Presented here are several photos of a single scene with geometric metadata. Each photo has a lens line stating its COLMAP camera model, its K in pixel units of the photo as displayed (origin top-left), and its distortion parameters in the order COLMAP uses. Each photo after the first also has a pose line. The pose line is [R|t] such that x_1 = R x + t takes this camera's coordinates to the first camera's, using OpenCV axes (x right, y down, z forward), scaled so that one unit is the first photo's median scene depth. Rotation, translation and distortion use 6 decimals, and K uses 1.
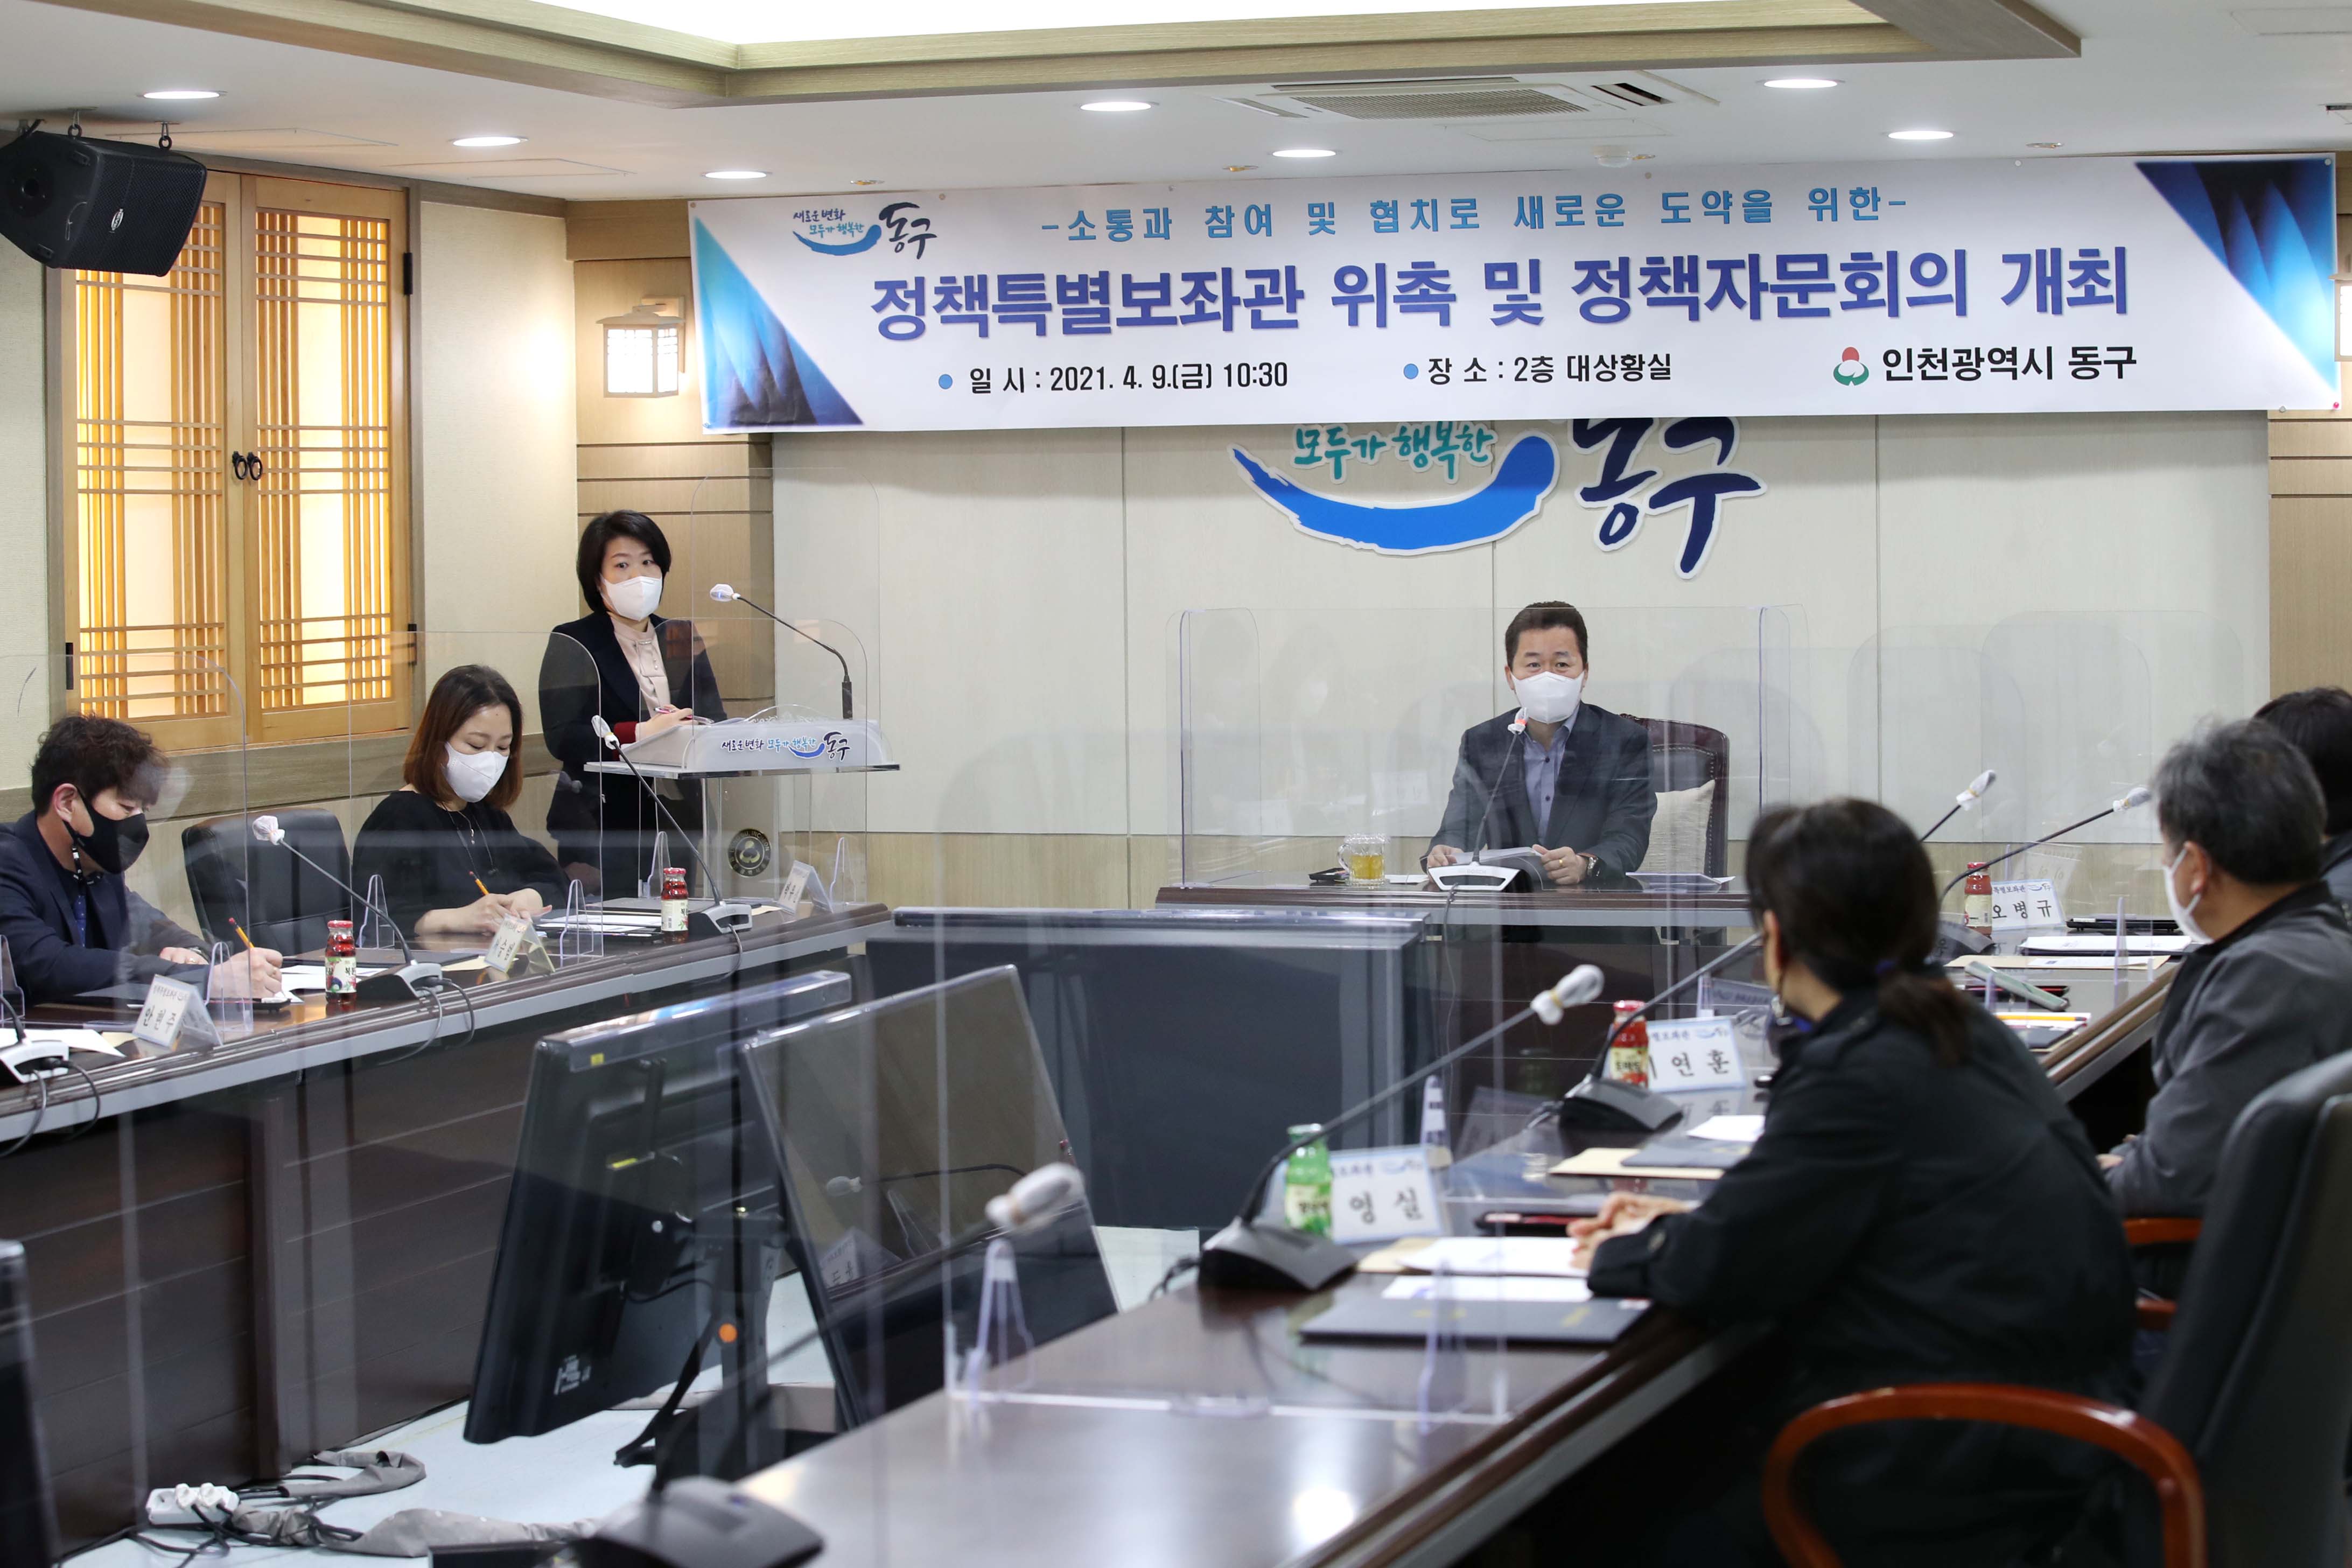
lens RADIAL K [[5085.6, 0, 1179.3], [0, 5085.6, 808.7], [0, 0, 1]] dist [-0.300551, 0.000000]
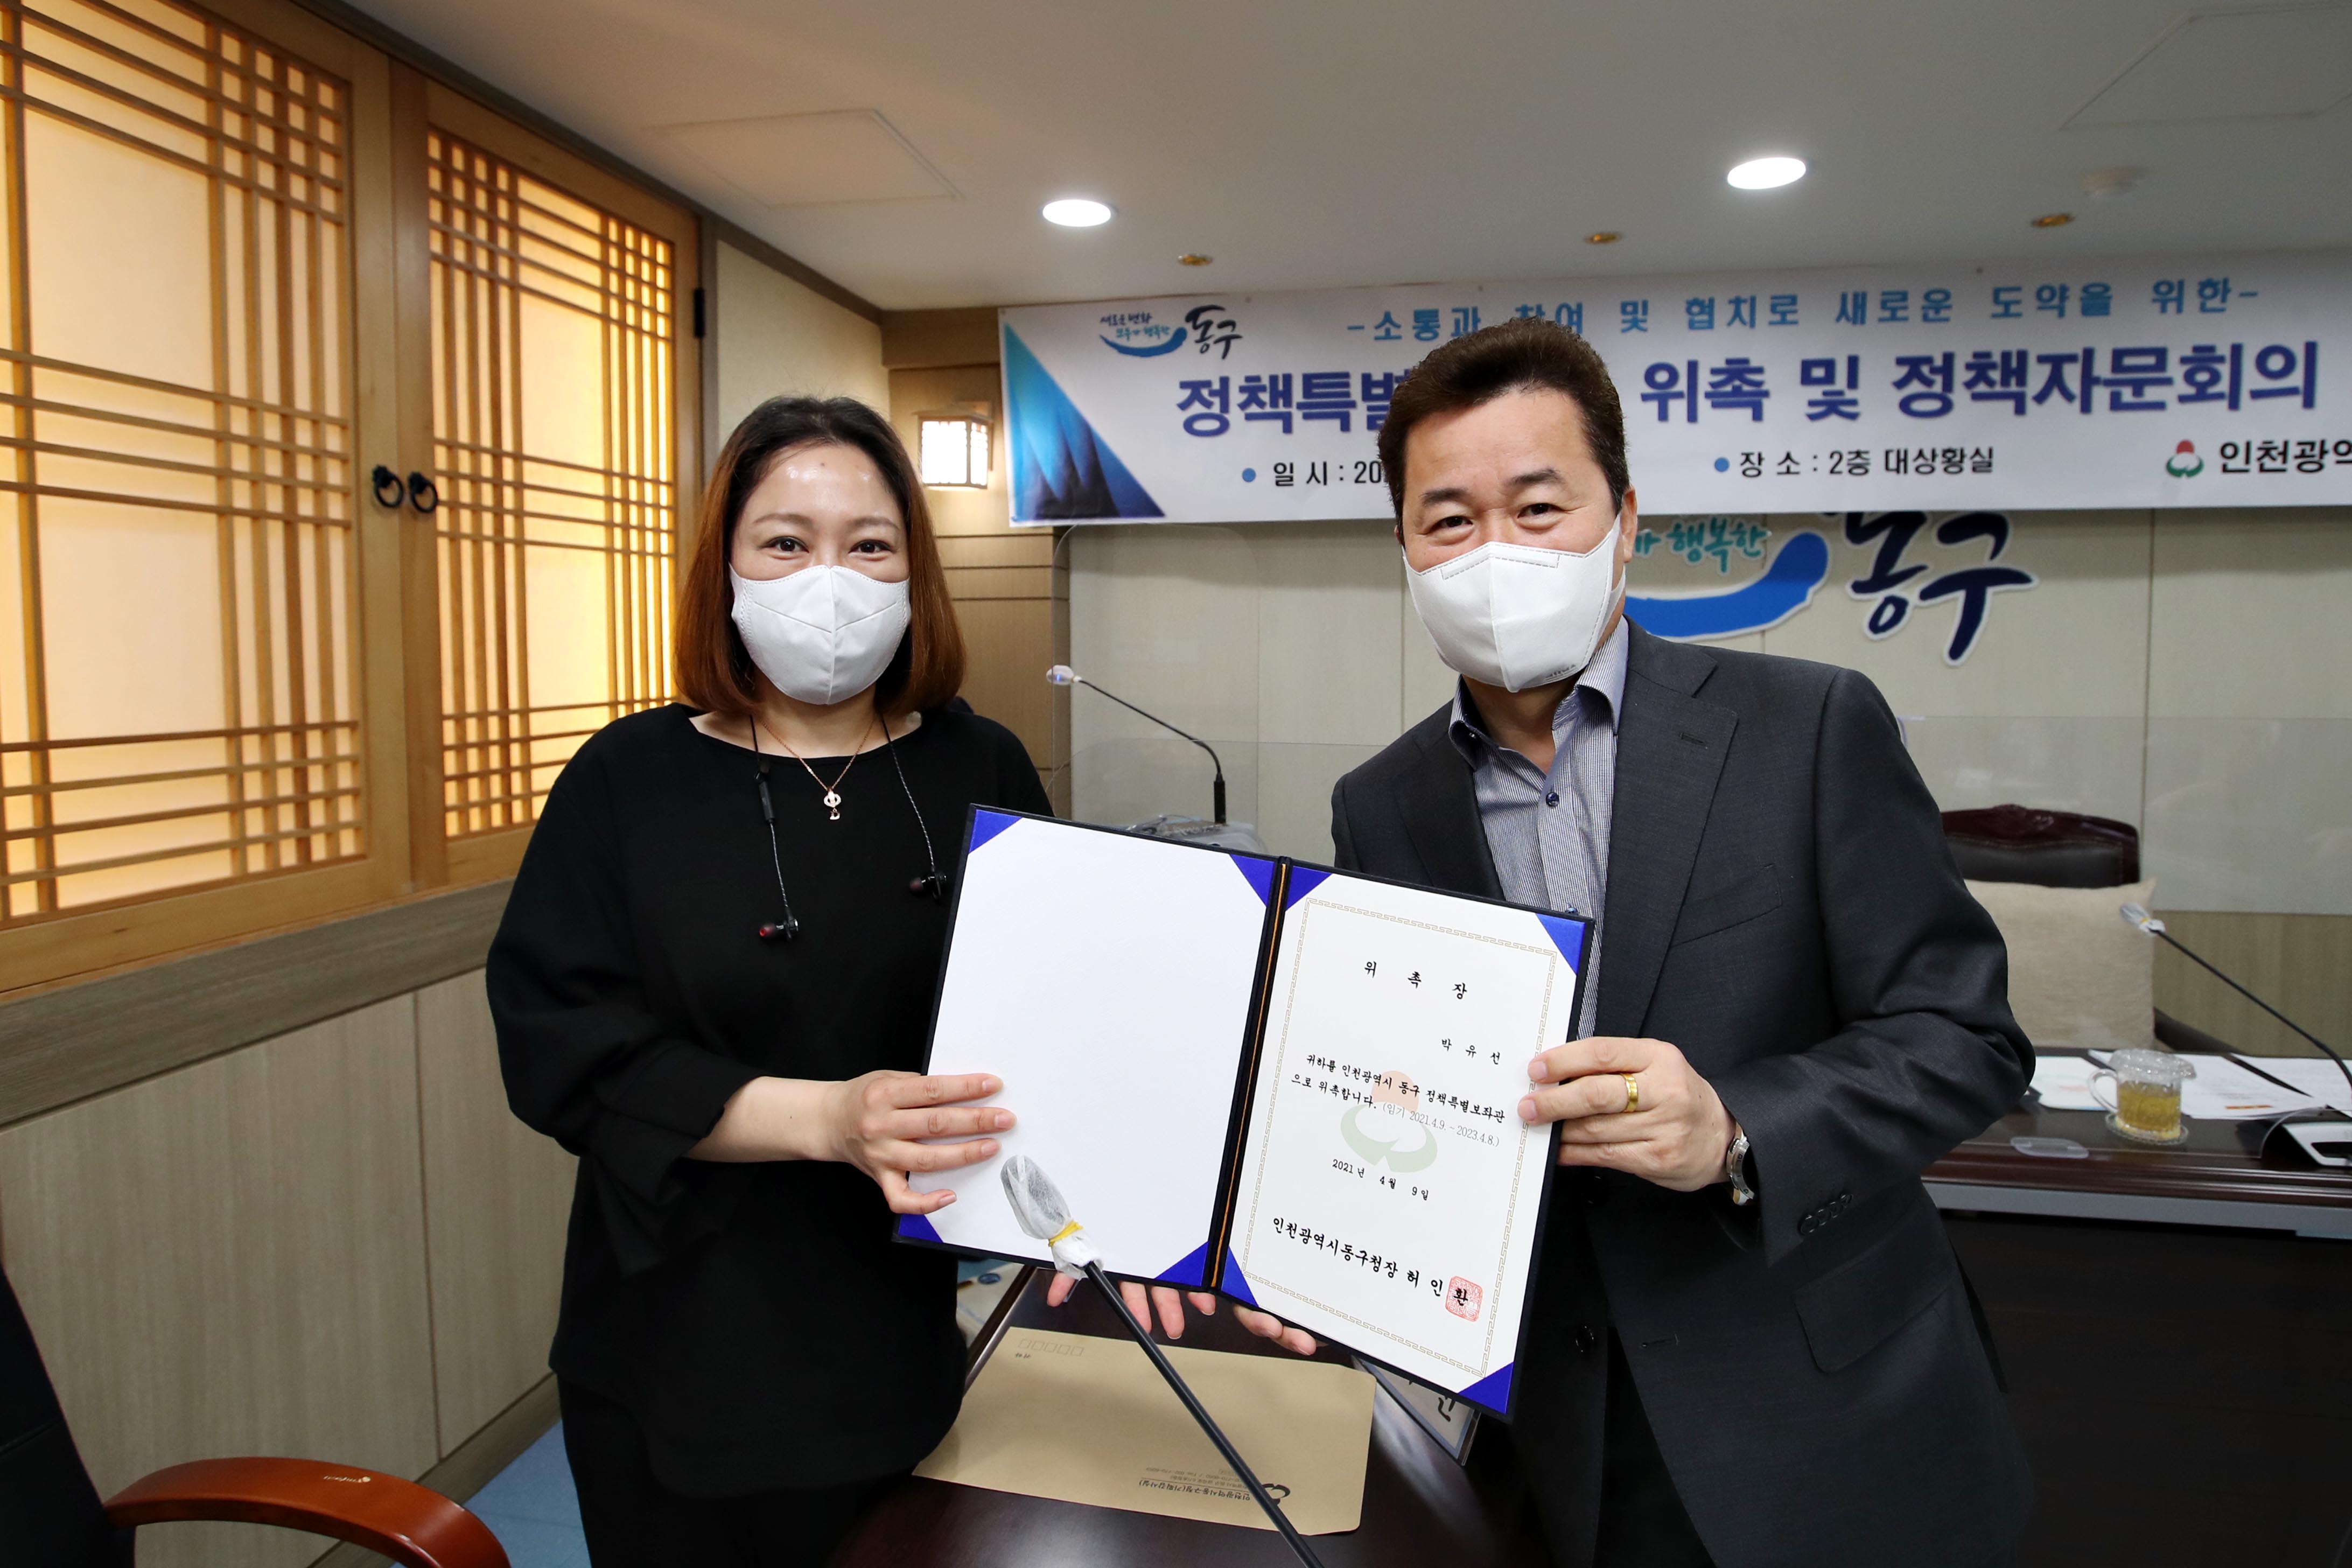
lens RADIAL K [[1283.2, 0, 1228.1], [0, 1283.2, 694.2], [0, 0, 1]] dist [-0.043827, 0.015832]
pose [[0.988818, 0.002633, 0.149107, -0.094281], [-0.000500, 0.999897, -0.014345, -0.035785], [-0.149129, 0.014110, 0.988717, 0.765384]]
